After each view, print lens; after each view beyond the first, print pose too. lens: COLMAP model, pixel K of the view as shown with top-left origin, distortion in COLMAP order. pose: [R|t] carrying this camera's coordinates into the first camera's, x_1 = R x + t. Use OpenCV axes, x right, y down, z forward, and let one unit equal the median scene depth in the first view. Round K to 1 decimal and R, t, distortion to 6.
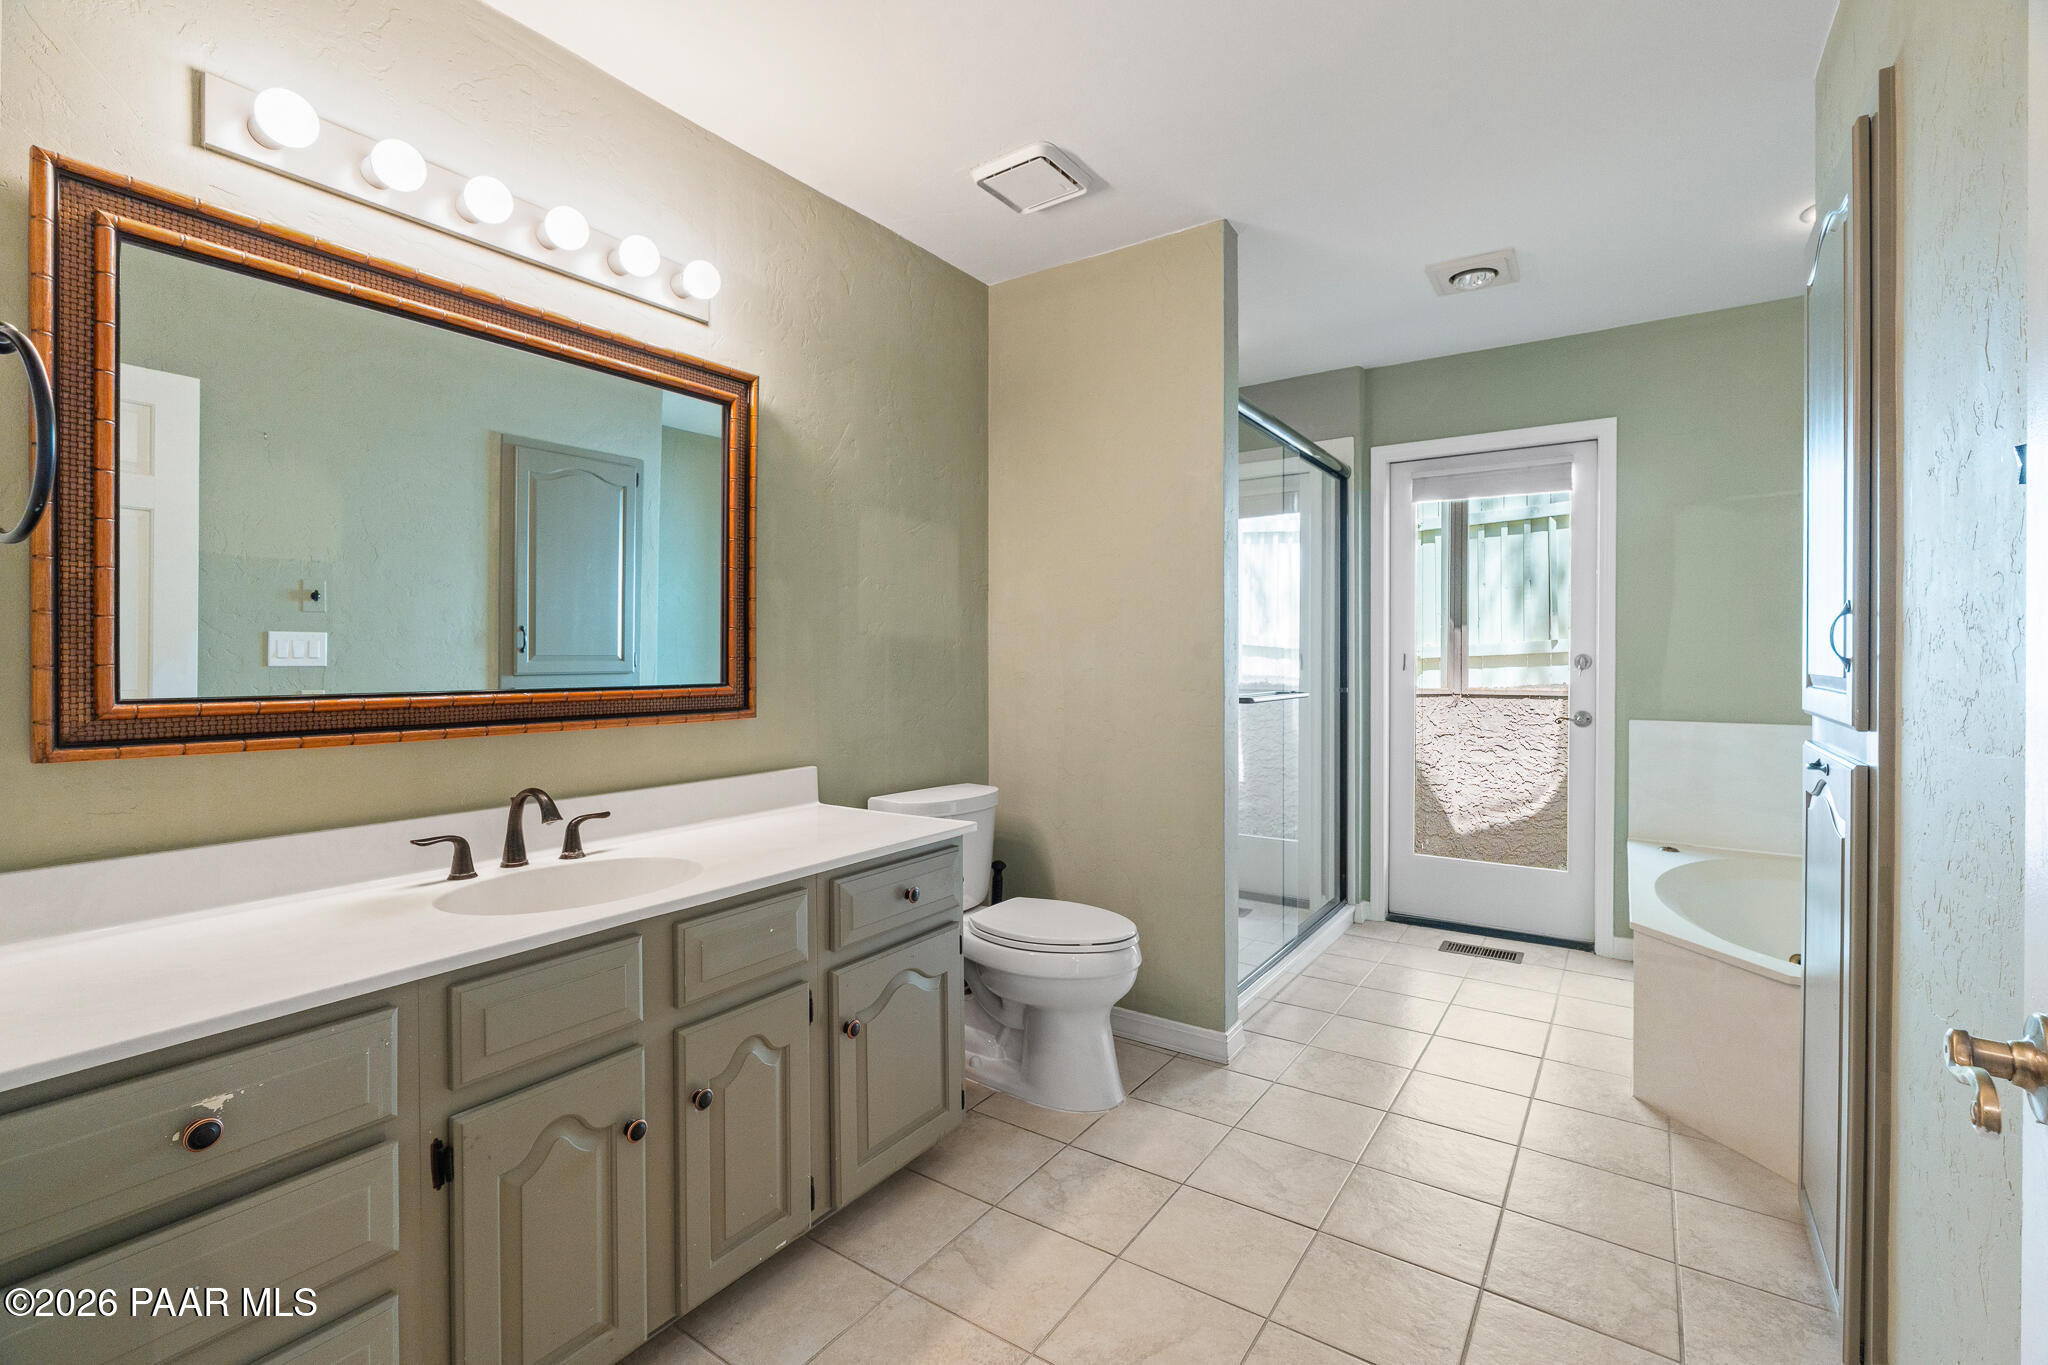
lens RADIAL K [[903.4, 0, 1030.0], [0, 903.4, 666.5], [0, 0, 1]] dist [-0.002176, -0.000384]
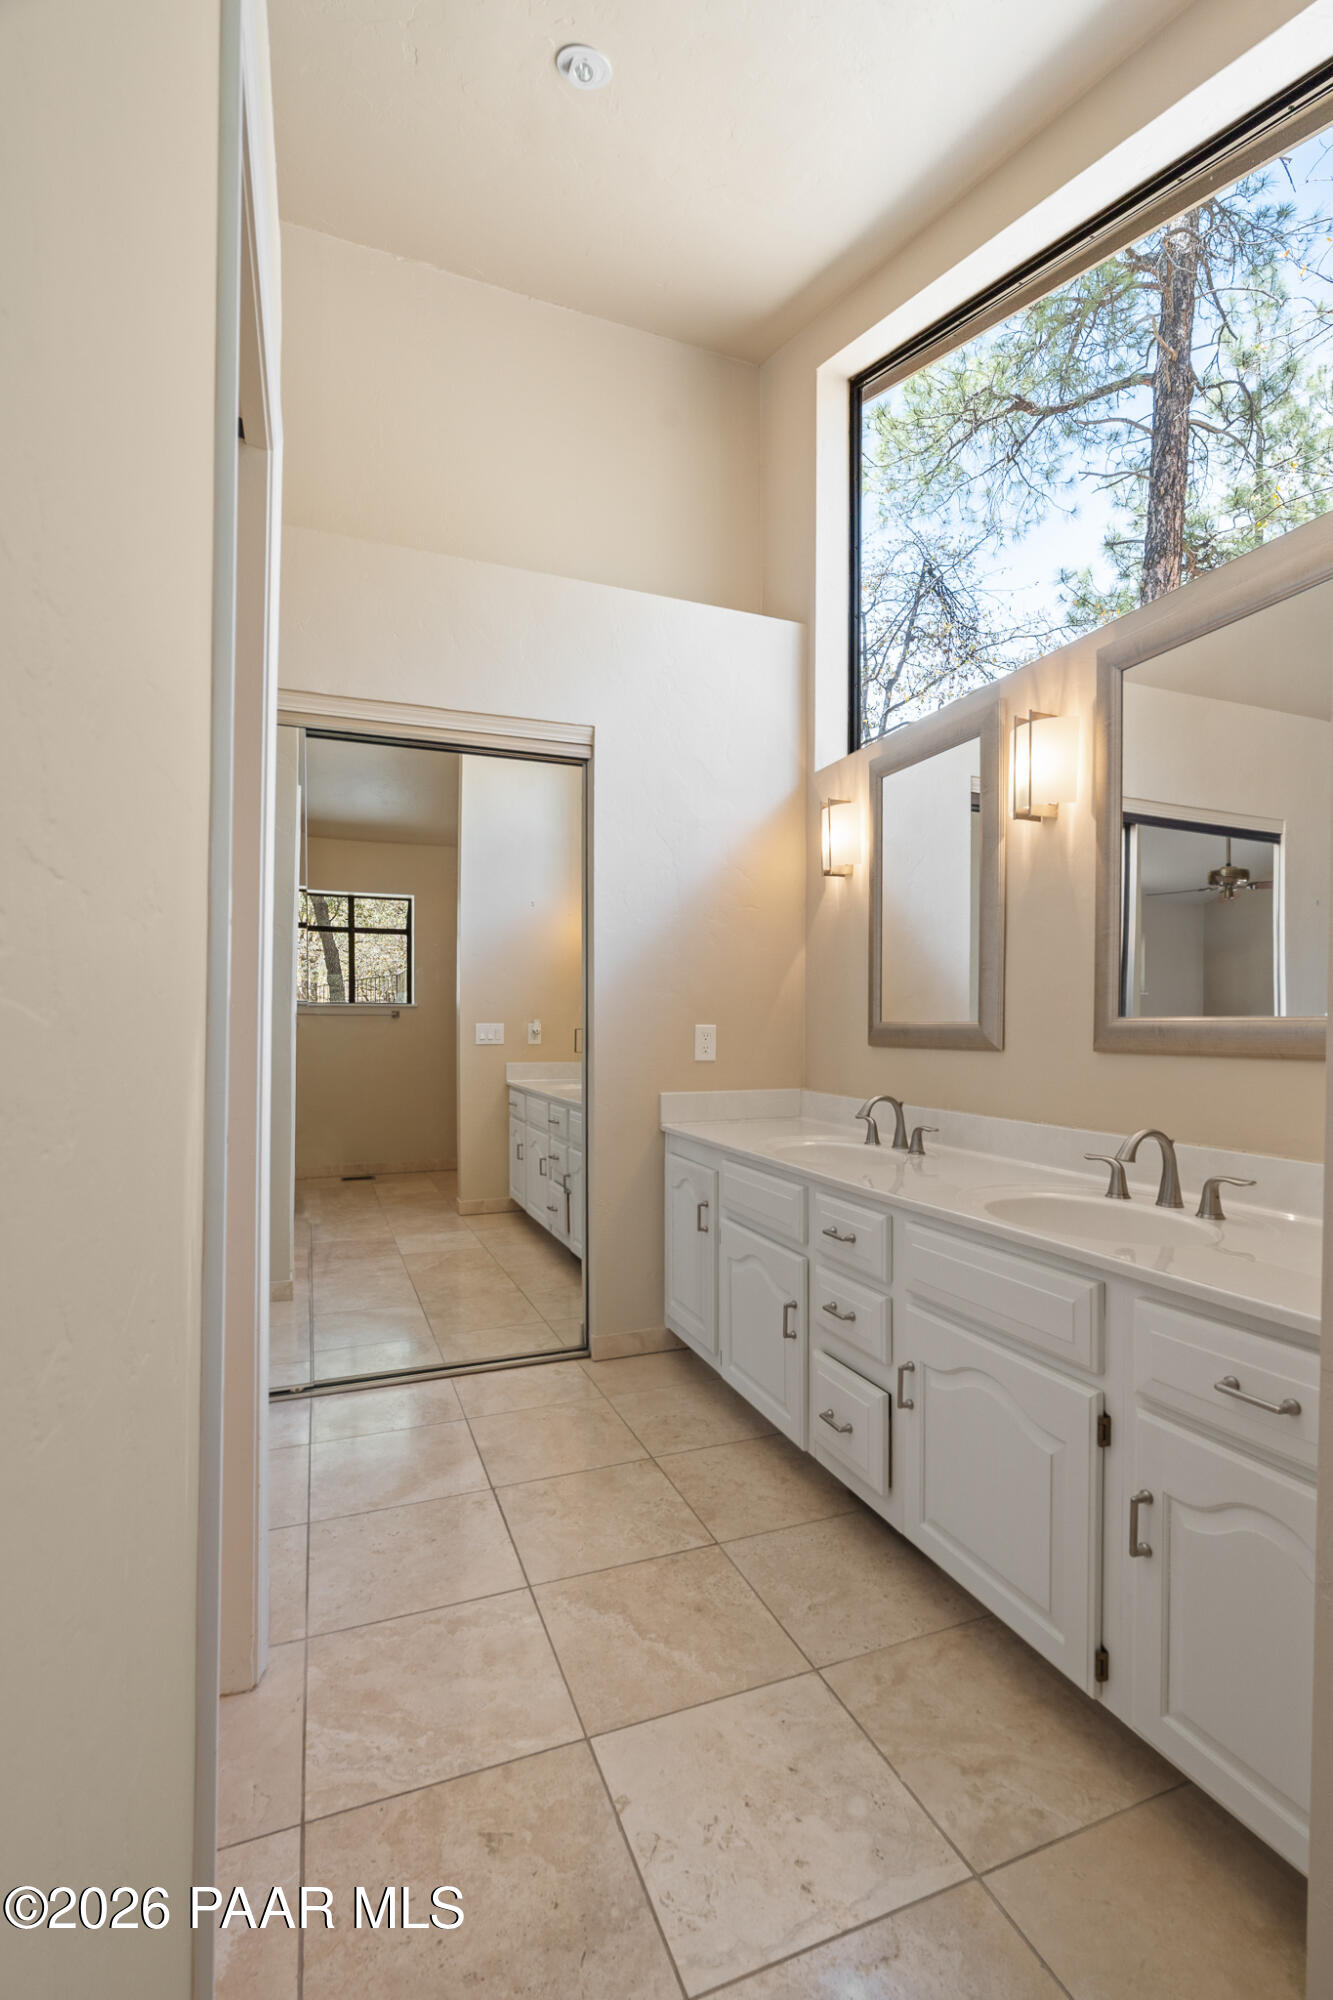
lens RADIAL K [[882.2, 0, 666.5], [0, 882.2, 1000.0], [0, 0, 1]] dist [-0.002176, -0.000384]
pose [[-0.564095, -0.017197, -0.825531, 0.614819], [-0.010963, 0.999851, -0.013337, 0.008998], [0.825637, 0.001527, -0.564199, 1.188099]]
